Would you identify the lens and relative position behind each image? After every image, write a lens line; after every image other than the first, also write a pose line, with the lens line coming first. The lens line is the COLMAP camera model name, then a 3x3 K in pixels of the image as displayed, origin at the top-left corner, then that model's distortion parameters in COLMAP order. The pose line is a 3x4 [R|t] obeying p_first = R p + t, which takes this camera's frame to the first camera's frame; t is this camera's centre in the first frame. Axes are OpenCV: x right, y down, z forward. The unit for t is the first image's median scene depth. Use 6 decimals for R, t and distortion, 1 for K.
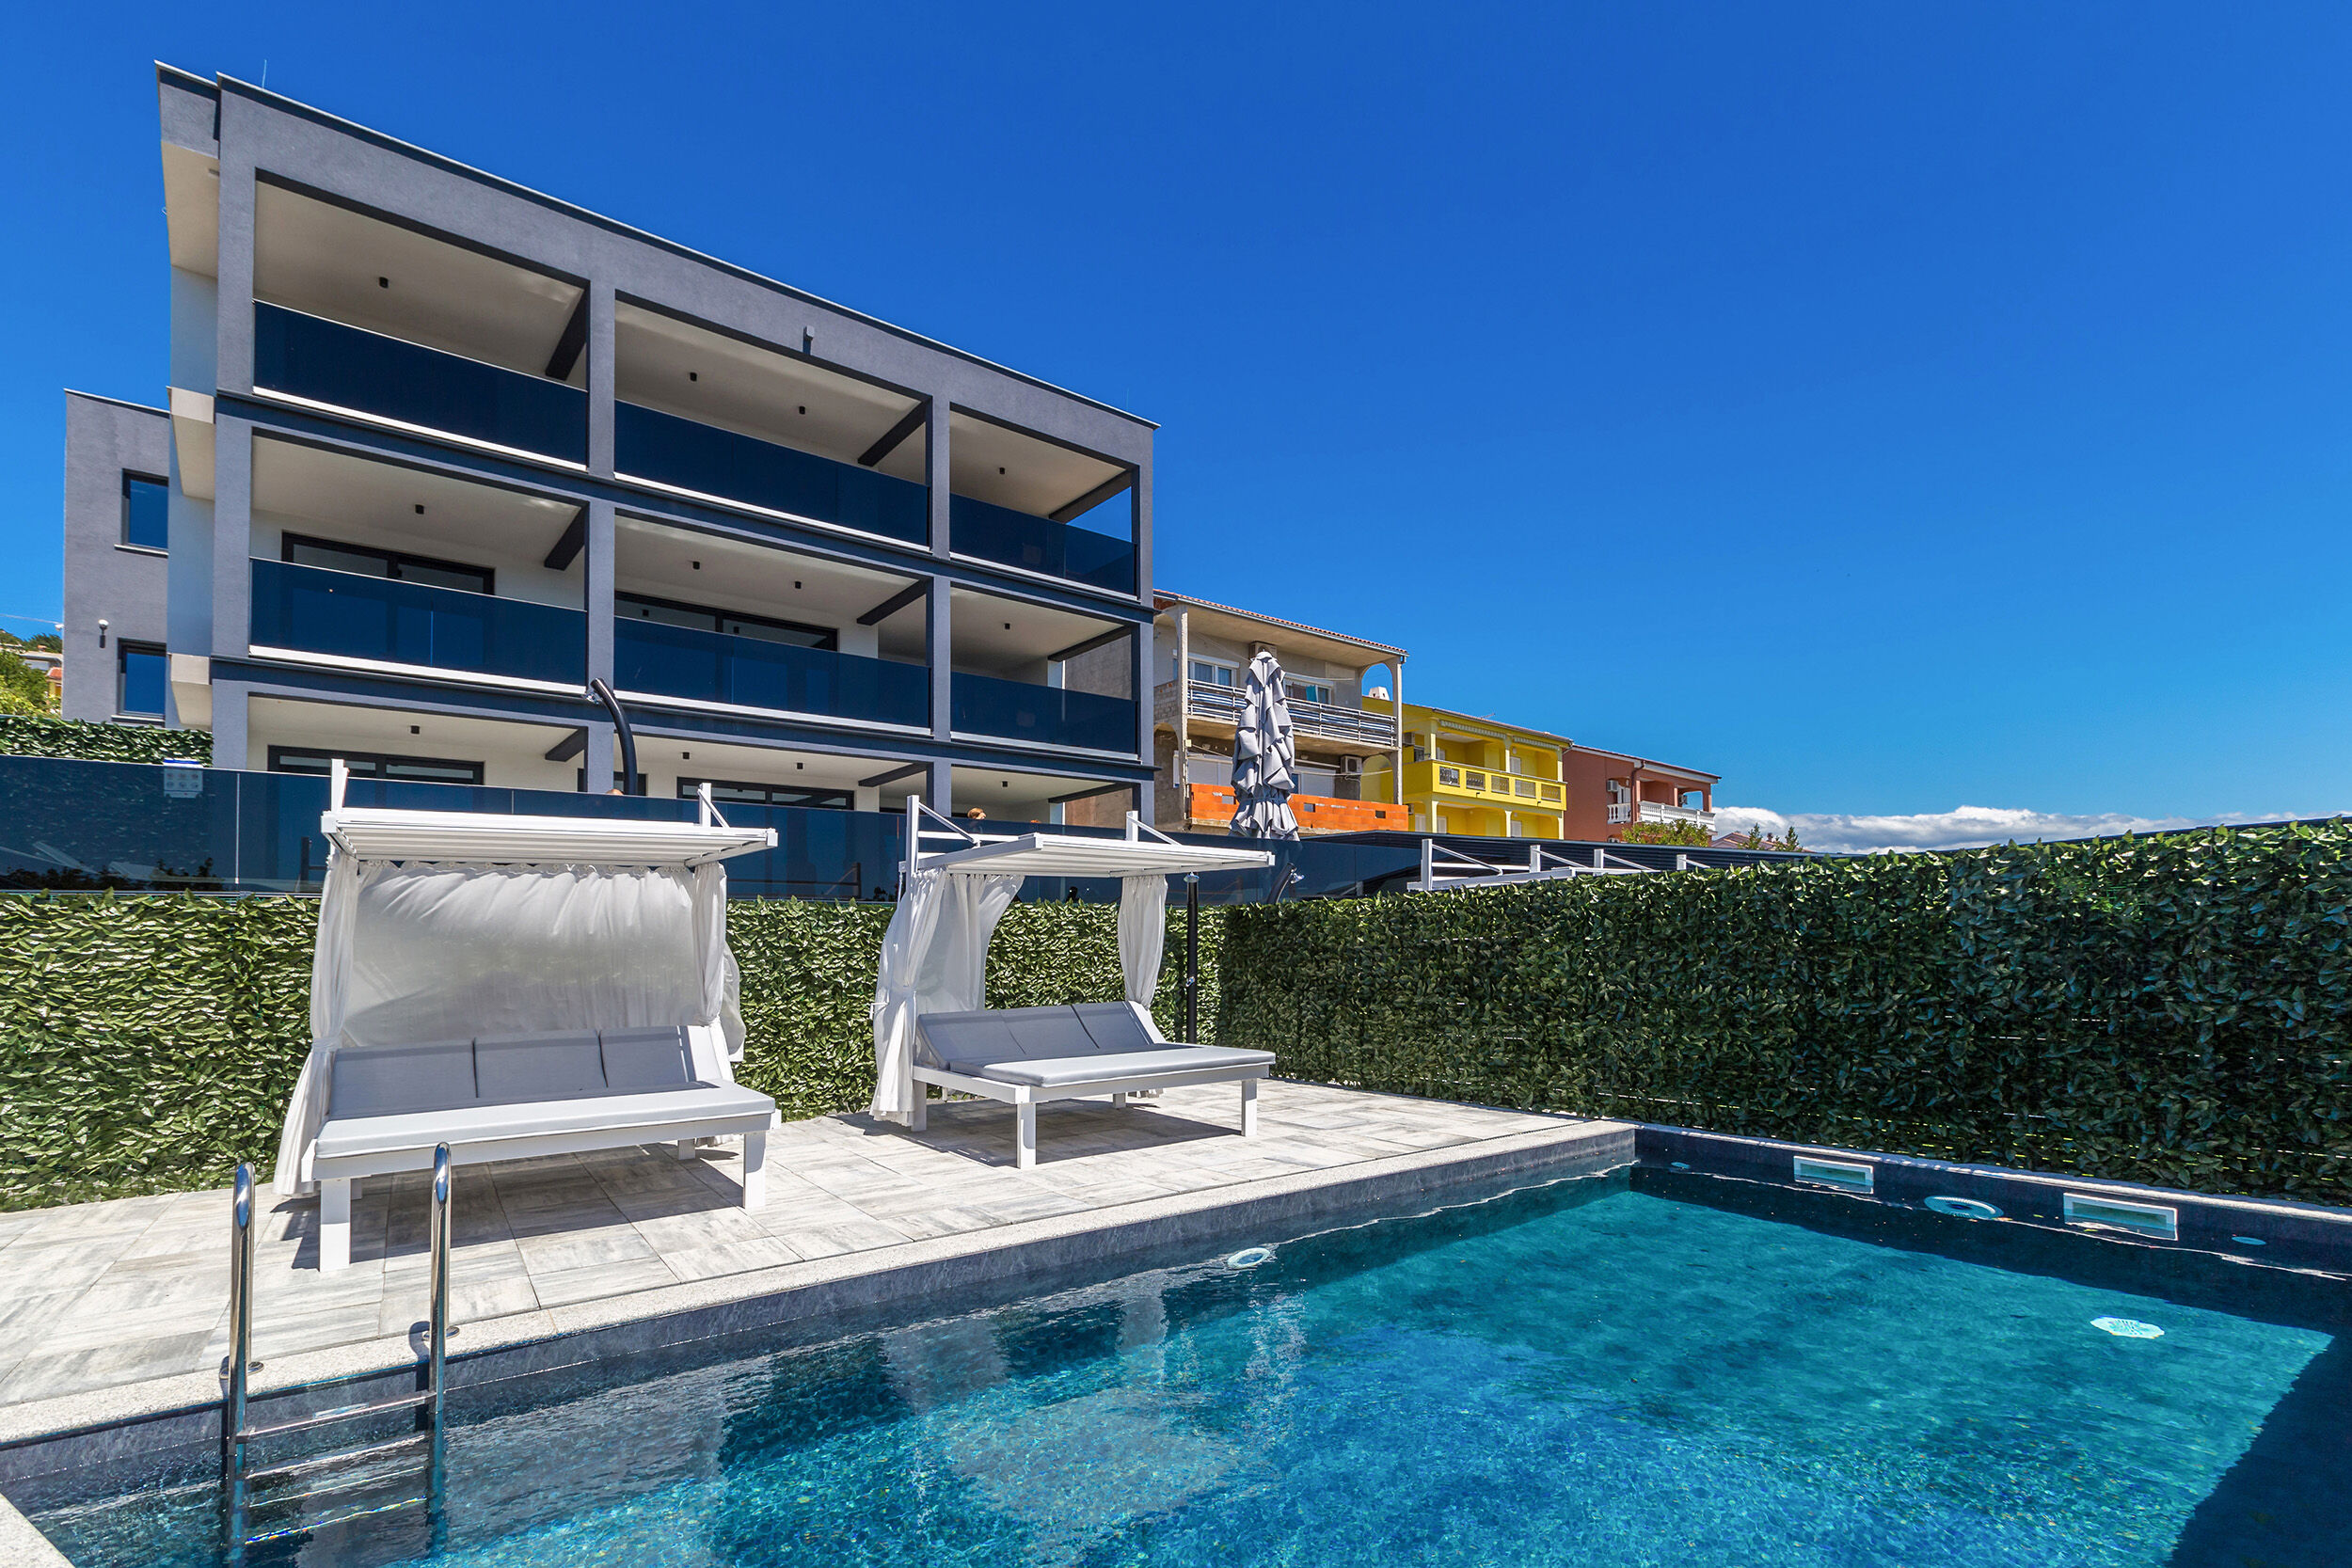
lens RADIAL K [[1092.8, 0, 1185.8], [0, 1092.8, 913.9], [0, 0, 1]] dist [-0.000336, 0.000518]
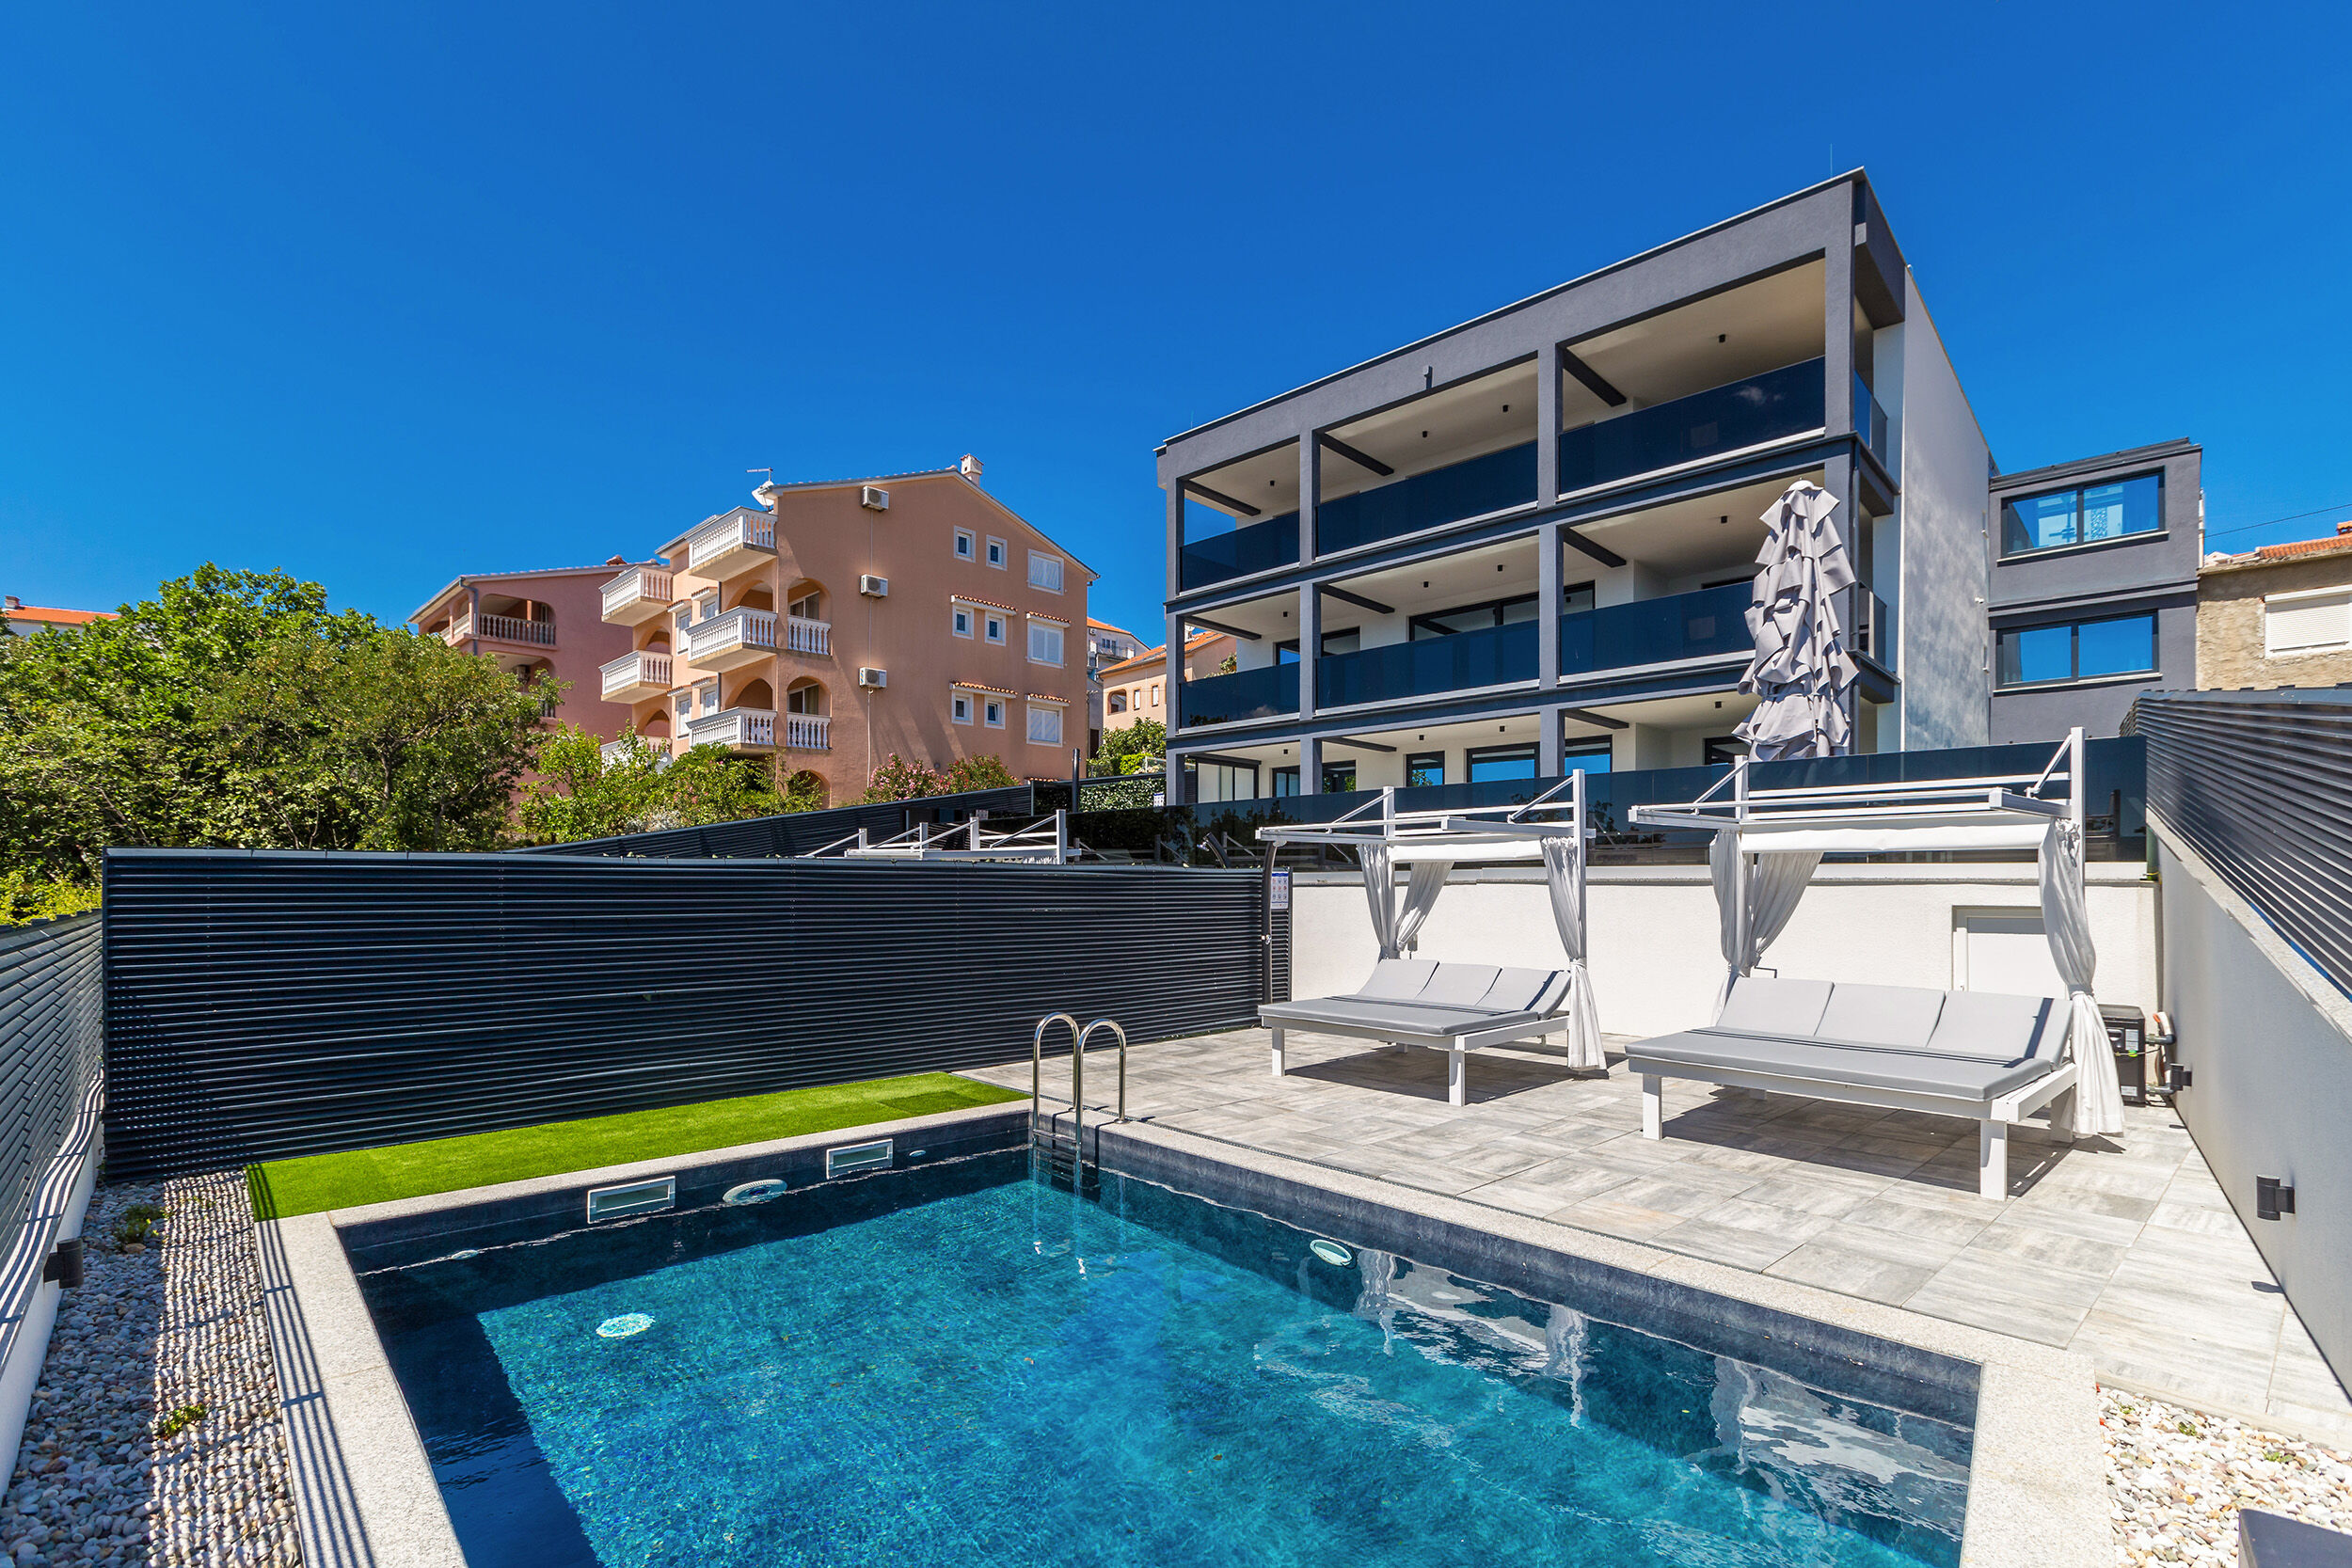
lens RADIAL K [[1092.8, 0, 1185.8], [0, 1092.8, 913.9], [0, 0, 1]] dist [-0.000336, 0.000518]
pose [[0.126299, 0.041858, -0.991109, 0.476175], [0.032348, 0.998404, 0.046289, -0.003258], [0.991465, -0.037906, 0.124744, 0.329399]]
